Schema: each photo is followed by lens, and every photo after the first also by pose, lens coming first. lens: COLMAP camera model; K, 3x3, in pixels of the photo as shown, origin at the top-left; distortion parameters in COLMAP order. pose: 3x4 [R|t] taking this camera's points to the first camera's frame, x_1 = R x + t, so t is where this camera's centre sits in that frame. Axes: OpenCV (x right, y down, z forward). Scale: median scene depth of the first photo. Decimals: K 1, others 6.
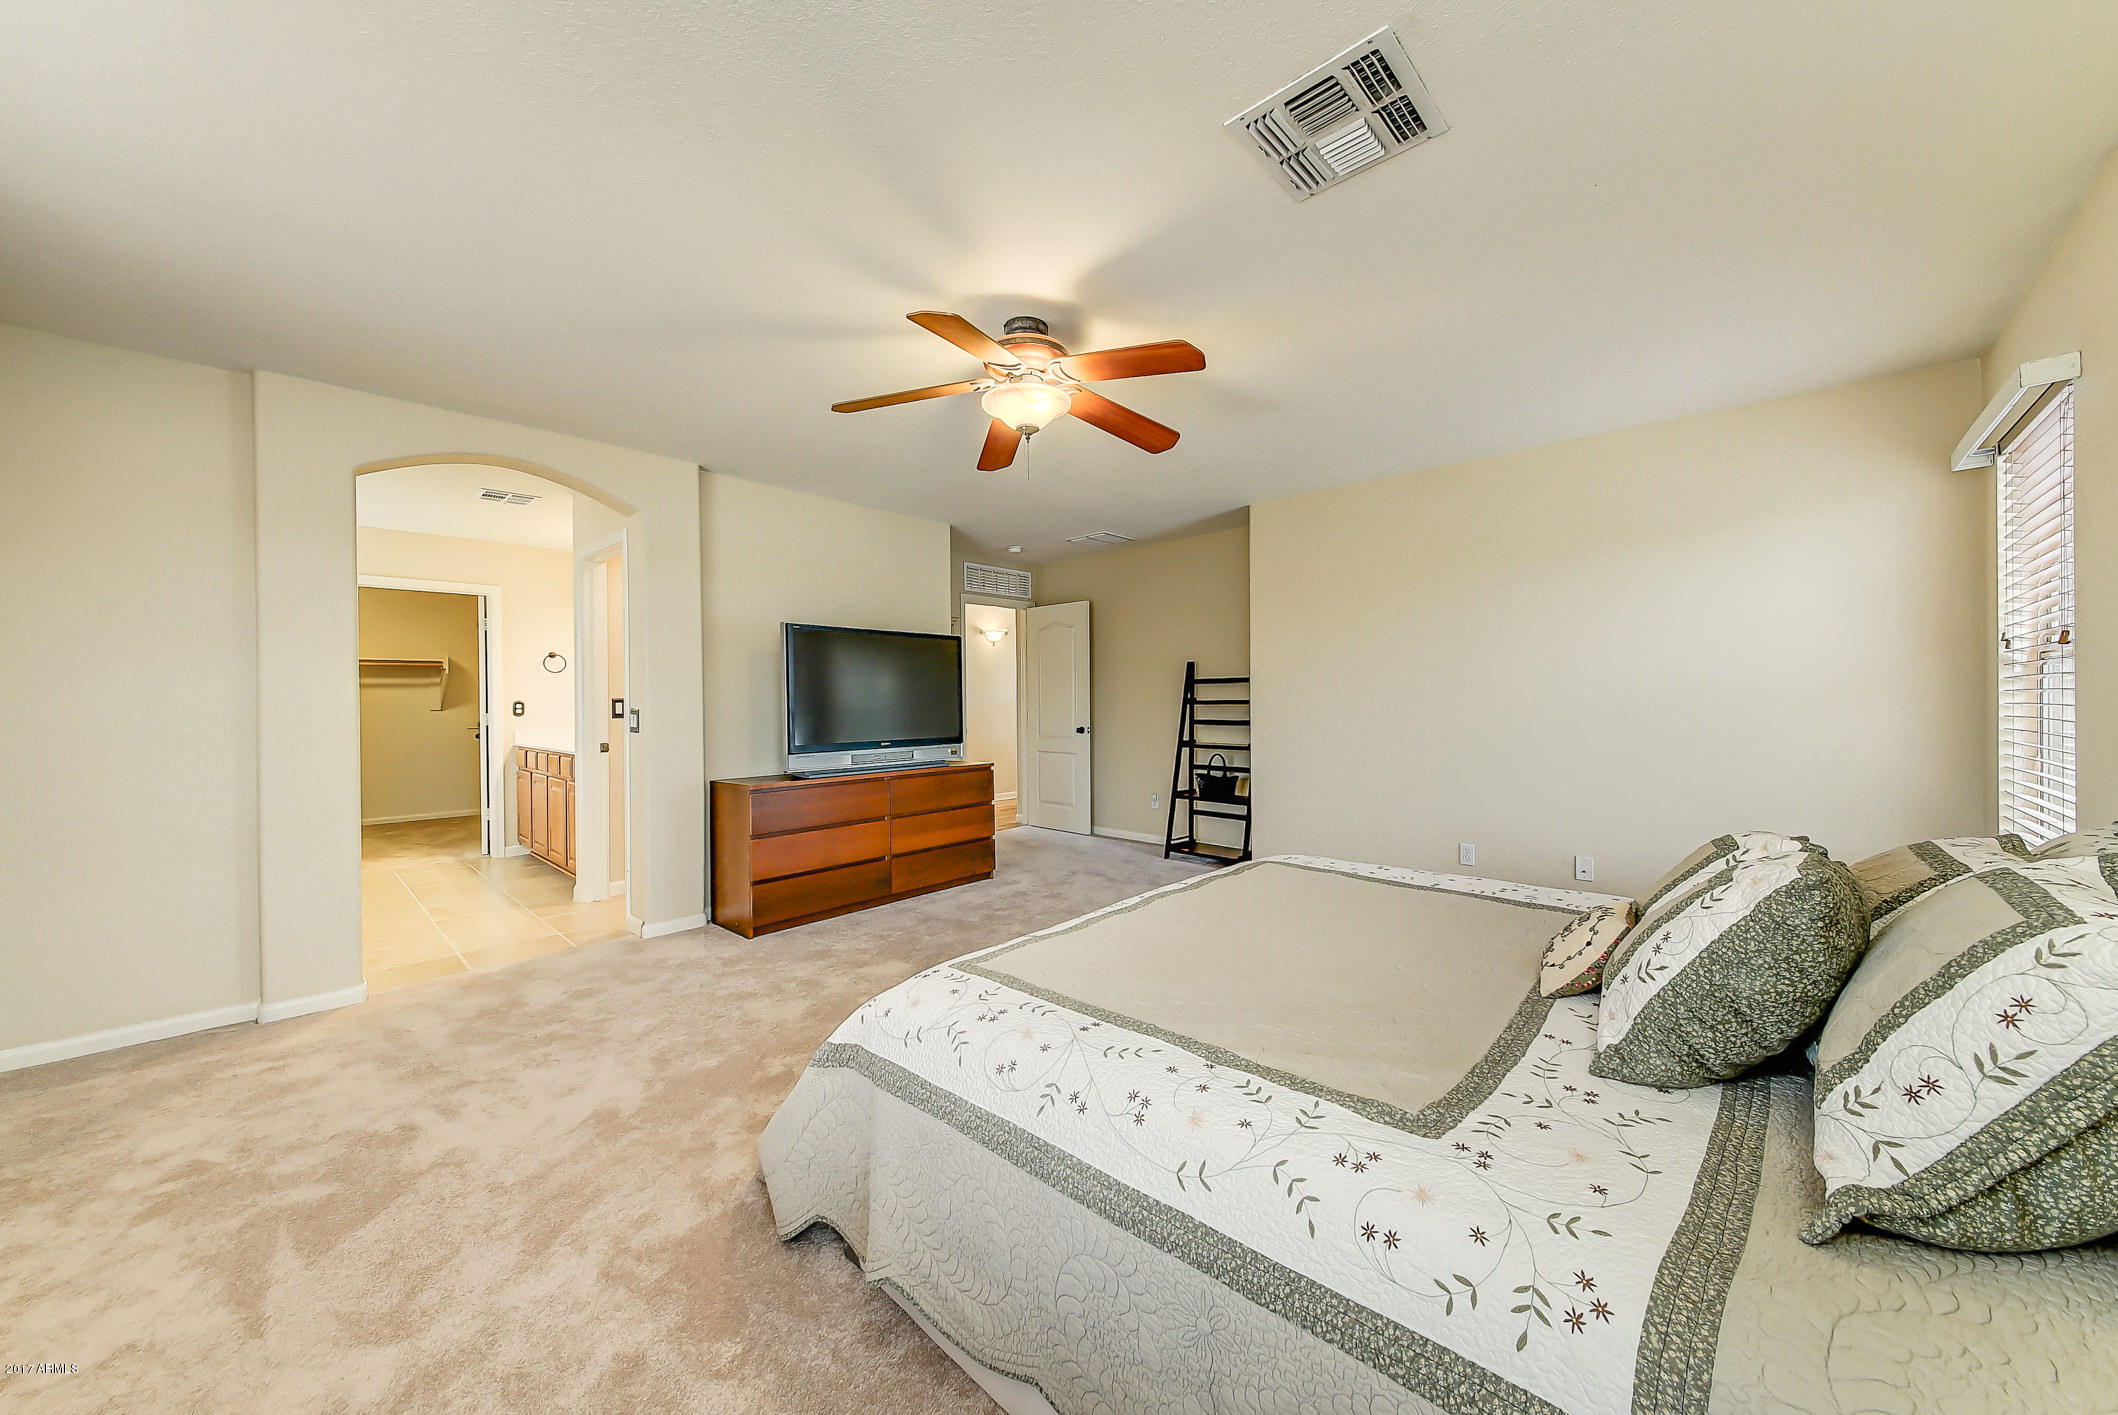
lens RADIAL K [[746.8, 0, 1077.0], [0, 746.8, 696.1], [0, 0, 1]] dist [0.000152, -0.000145]
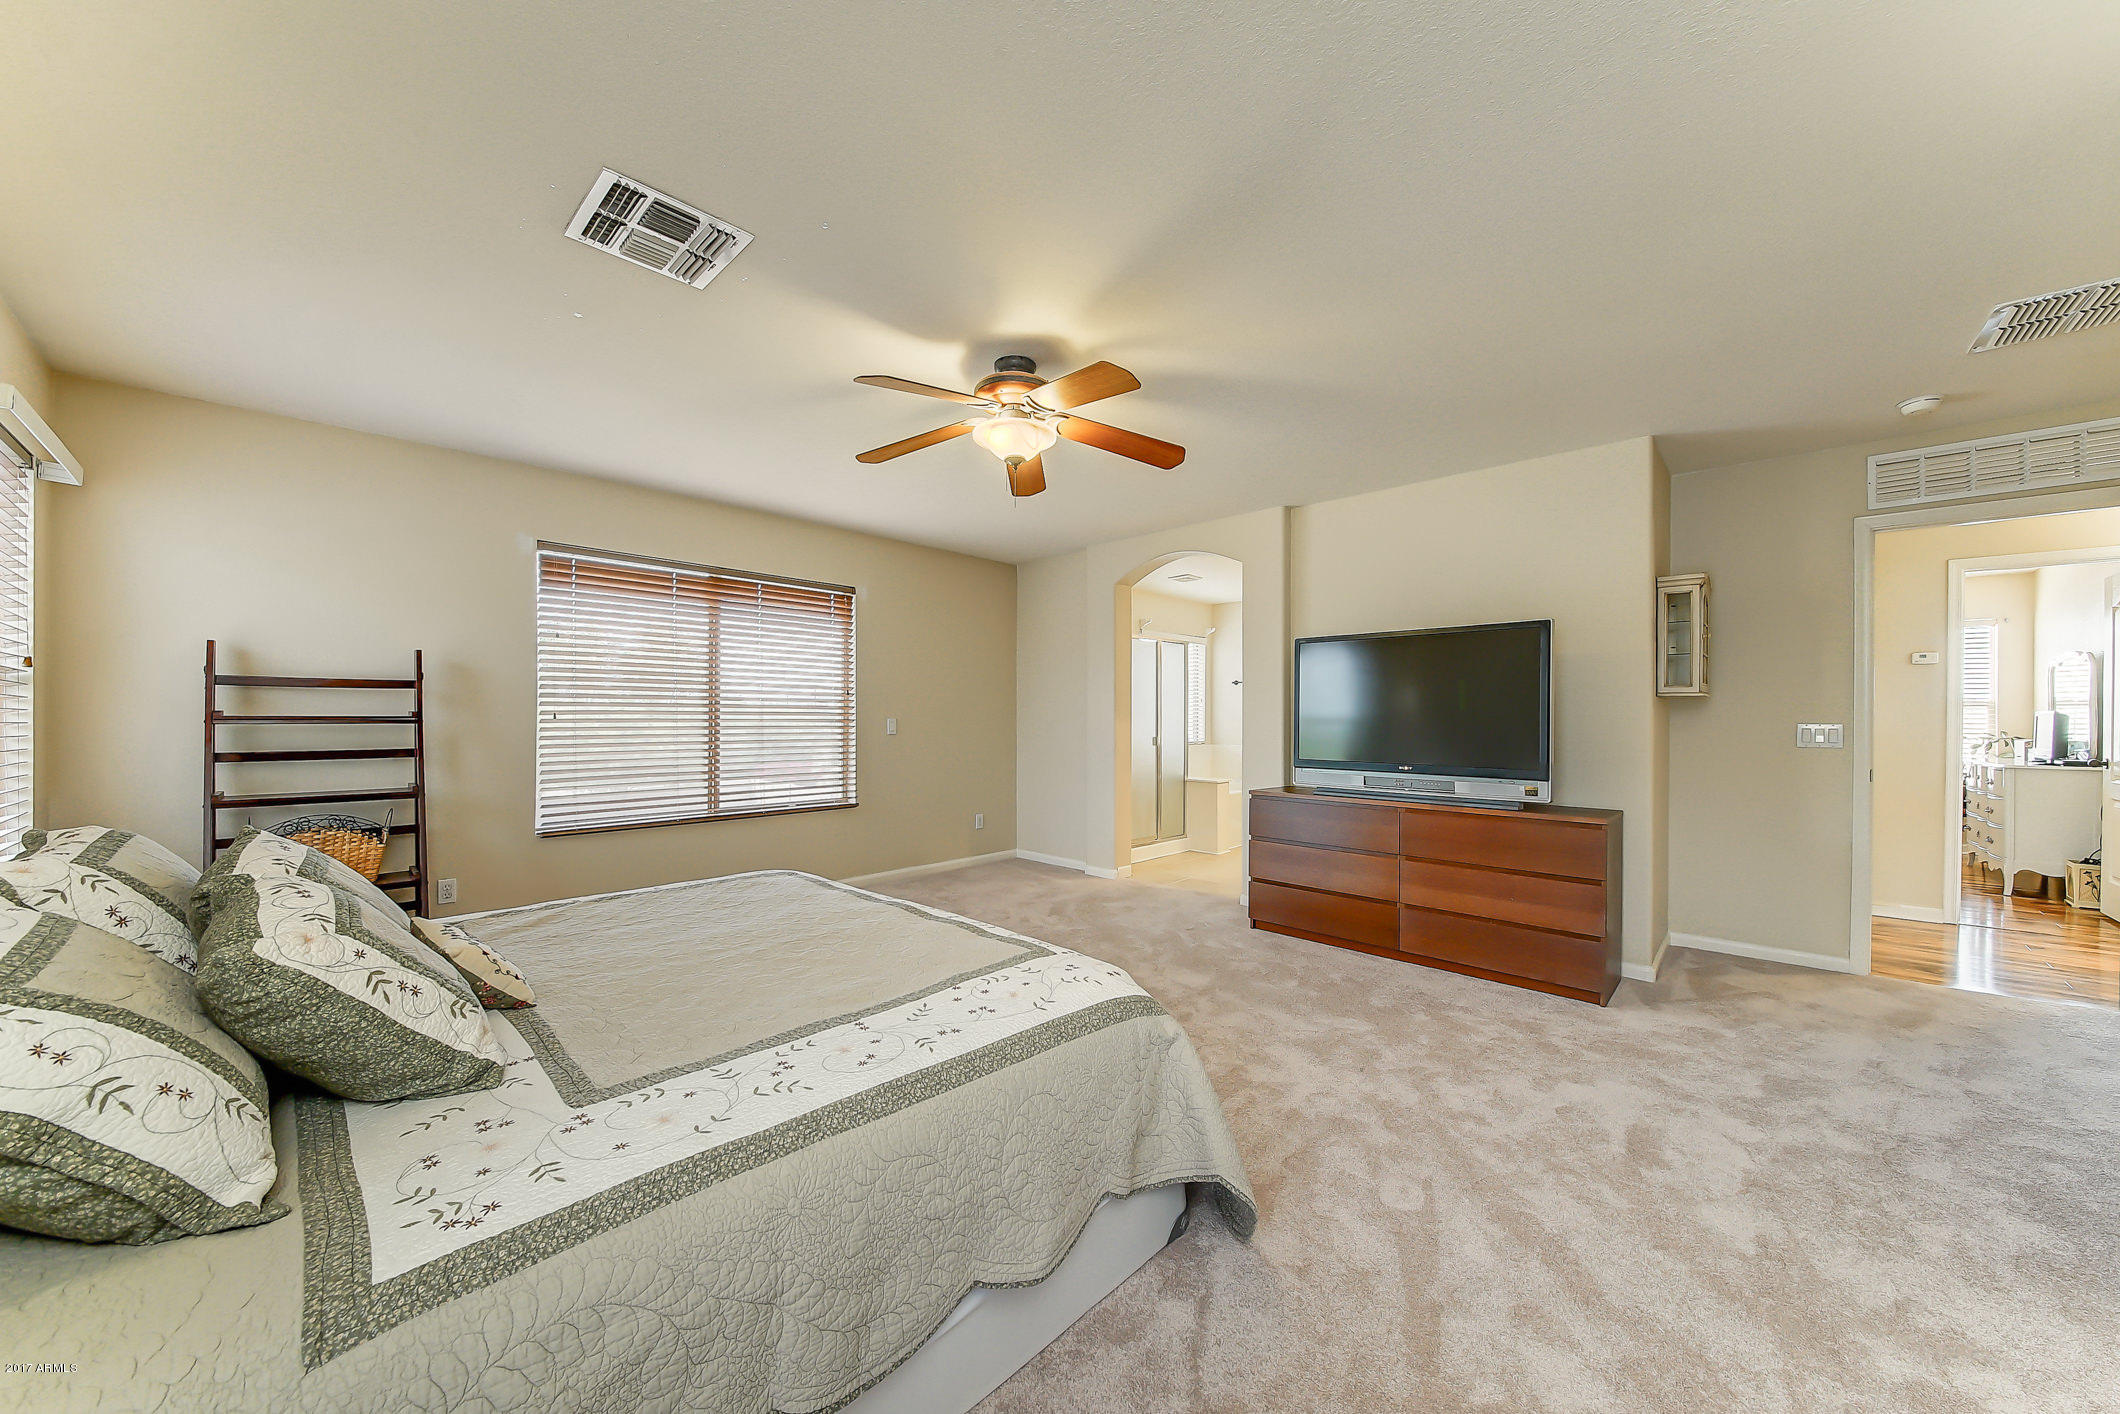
lens RADIAL K [[747.5, 0, 1078.0], [0, 747.5, 695.6], [0, 0, 1]] dist [0.000152, -0.000145]
pose [[-0.042797, -0.025384, -0.998761, 0.639092], [-0.000204, 0.999677, -0.025399, 0.005964], [0.999084, -0.000884, -0.042789, 0.728497]]
